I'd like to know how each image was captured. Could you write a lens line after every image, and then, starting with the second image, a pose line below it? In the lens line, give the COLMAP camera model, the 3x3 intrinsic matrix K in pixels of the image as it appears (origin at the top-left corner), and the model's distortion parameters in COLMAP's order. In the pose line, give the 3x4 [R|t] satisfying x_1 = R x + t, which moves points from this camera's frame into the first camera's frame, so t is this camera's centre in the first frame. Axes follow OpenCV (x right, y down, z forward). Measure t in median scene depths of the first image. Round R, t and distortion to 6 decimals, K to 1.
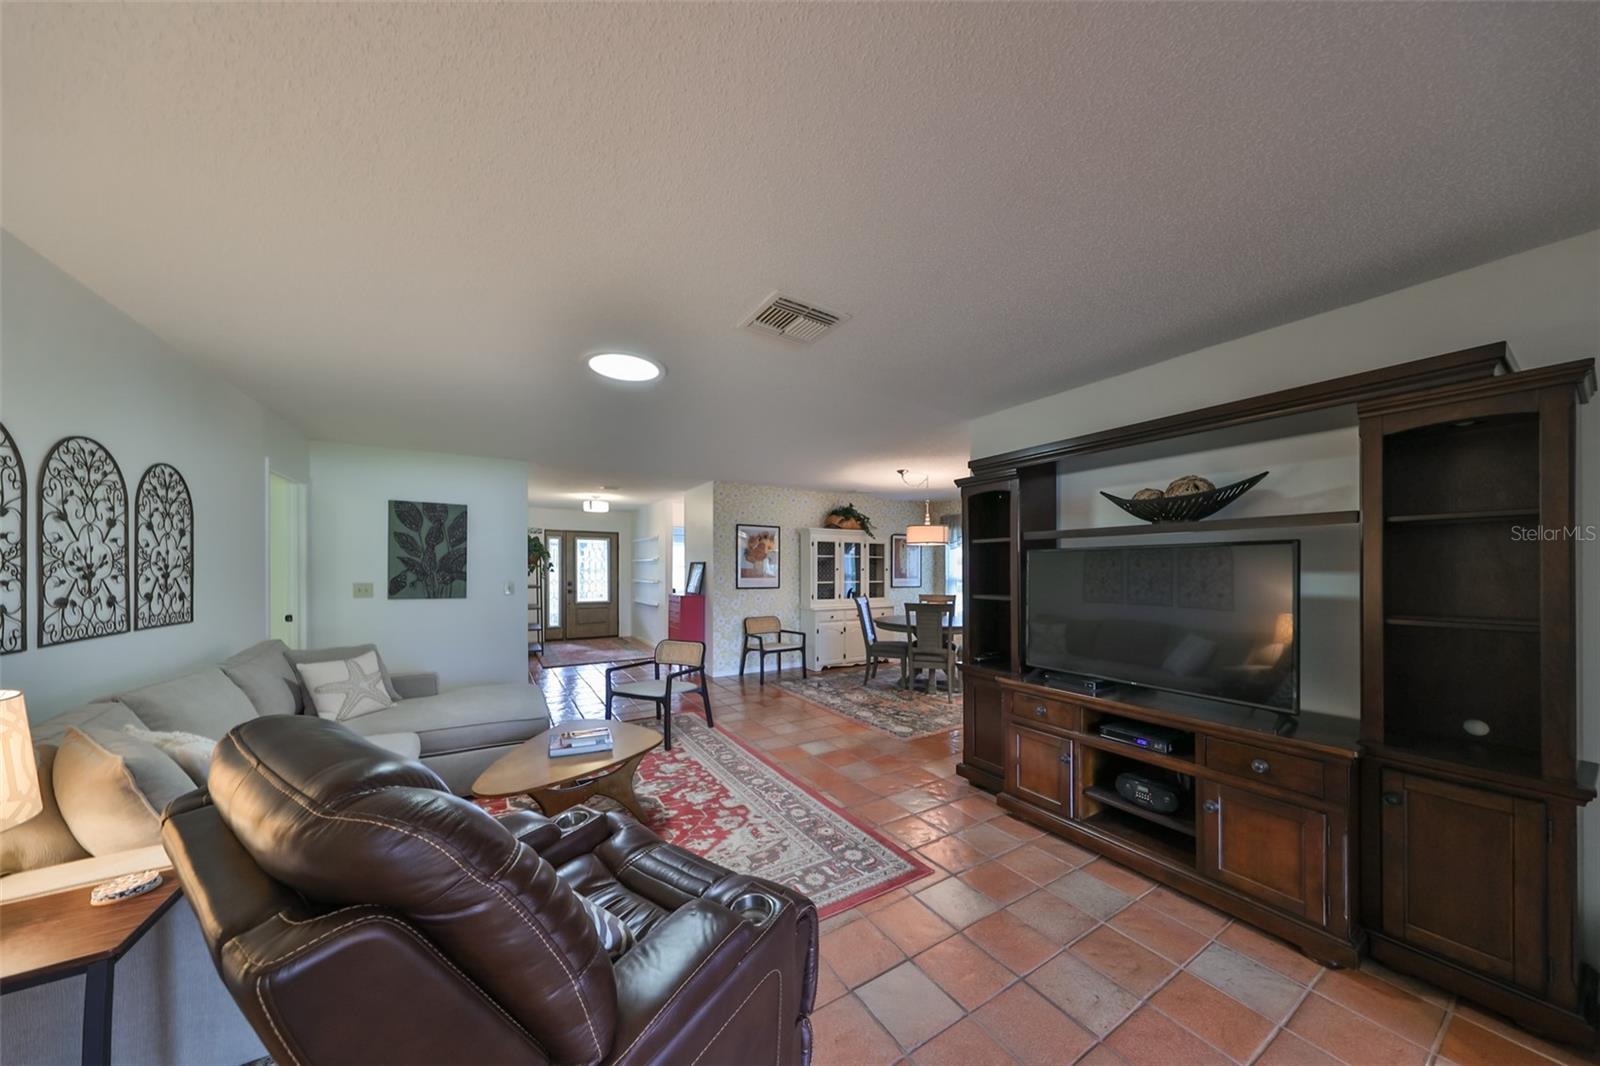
lens RADIAL K [[495.2, 0, 806.1], [0, 495.2, 569.1], [0, 0, 1]] dist [-0.000181, -0.000010]
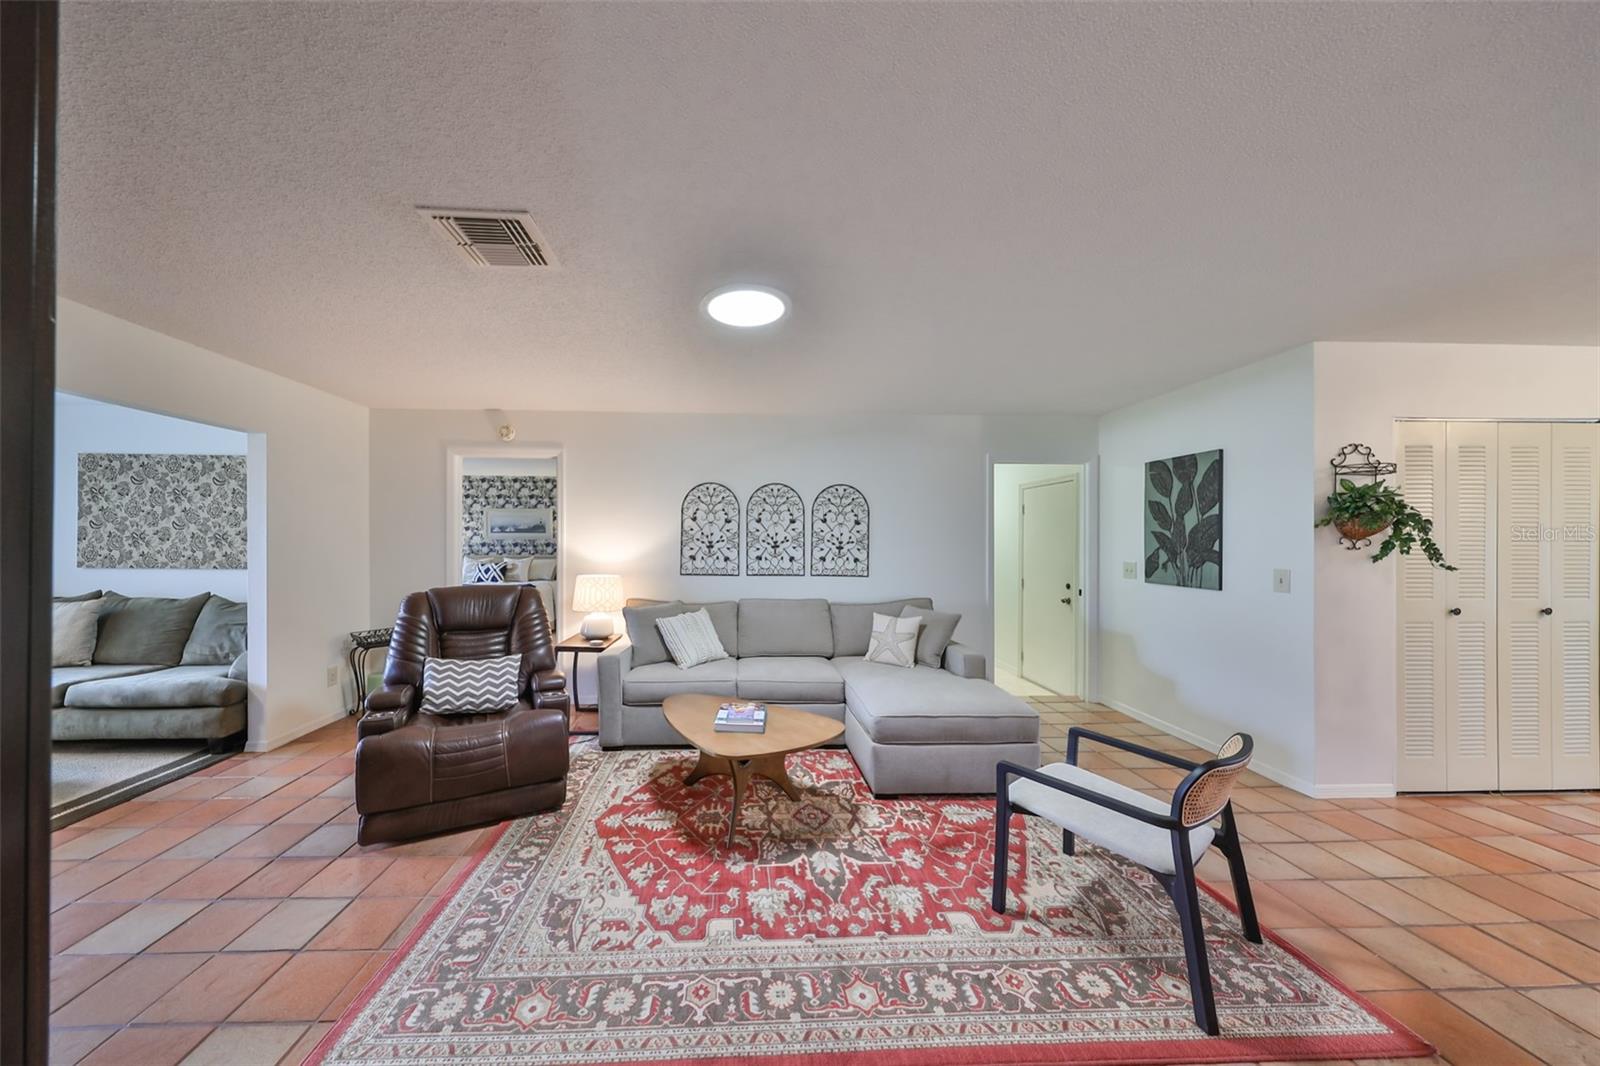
lens RADIAL K [[518.2, 0, 746.5], [0, 518.2, 539.0], [0, 0, 1]] dist [-0.000631, -0.000044]
pose [[-0.509435, -0.013755, -0.860399, 0.316490], [-0.007752, 0.999905, -0.011395, 0.003963], [0.860474, 0.000865, -0.509494, 1.115737]]
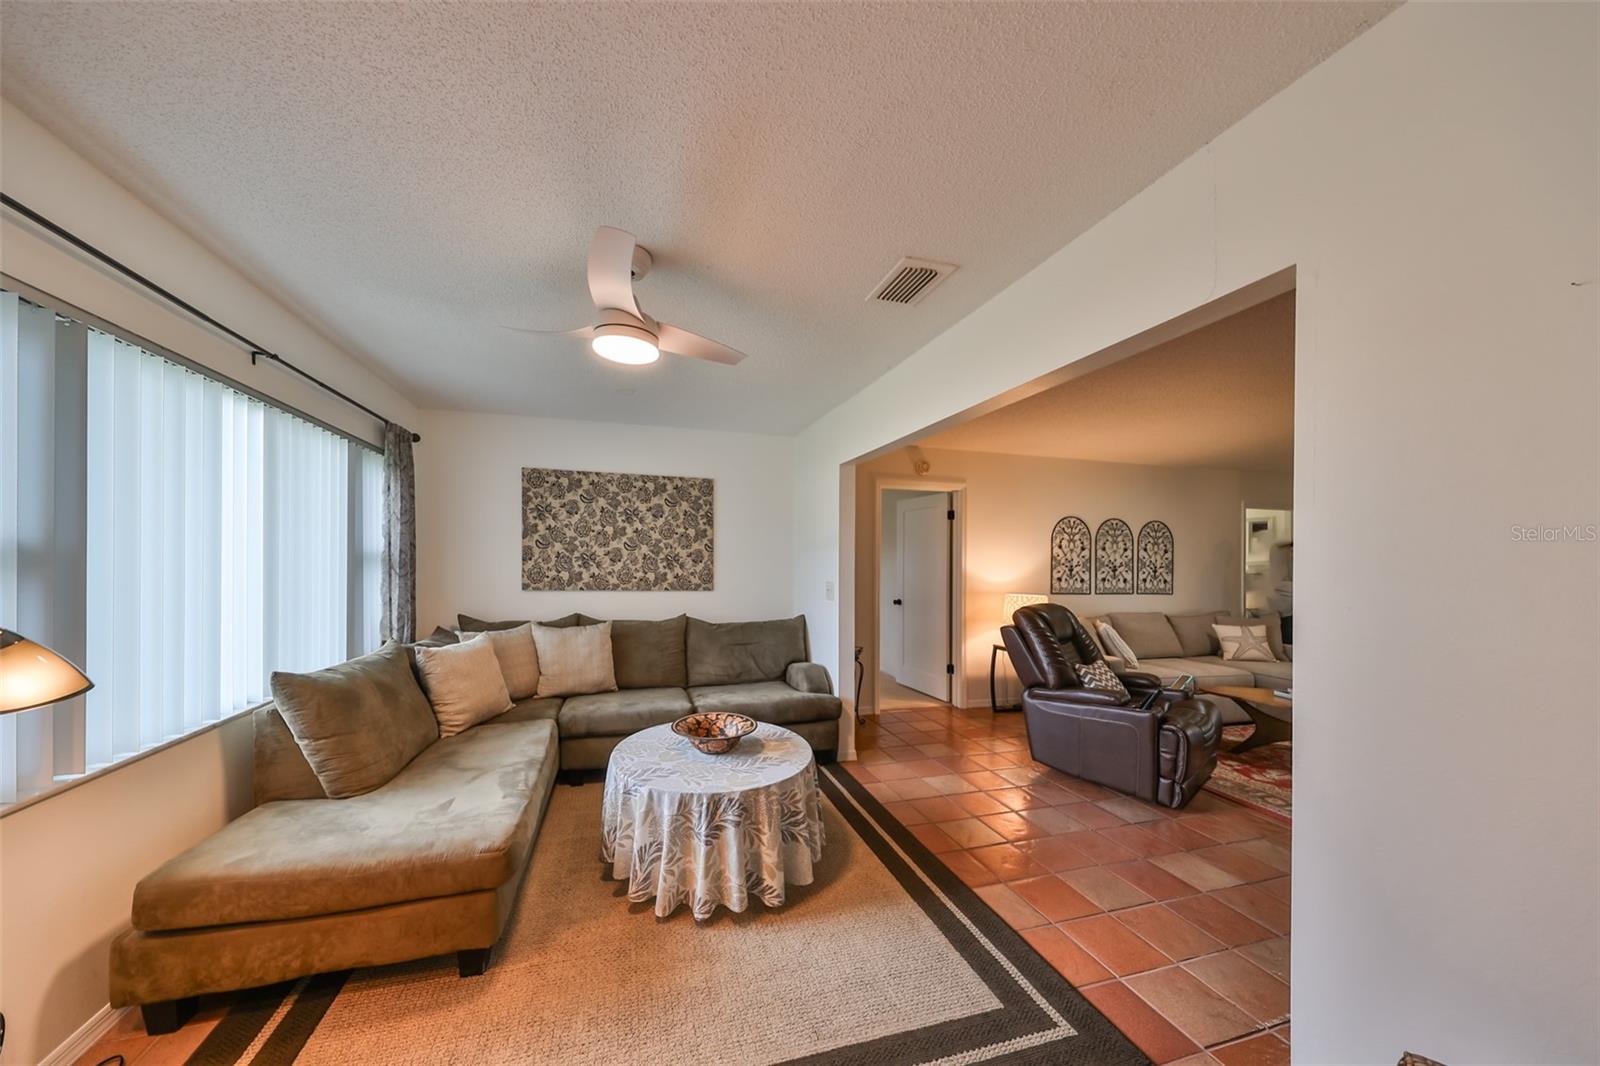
lens RADIAL K [[507.2, 0, 752.1], [0, 507.2, 556.9], [0, 0, 1]] dist [0.000723, -0.000033]
pose [[-0.310947, -0.016622, -0.950282, 0.960260], [-0.015343, 0.999805, -0.012468, 0.003041], [0.950303, 0.010703, -0.311142, -0.005104]]
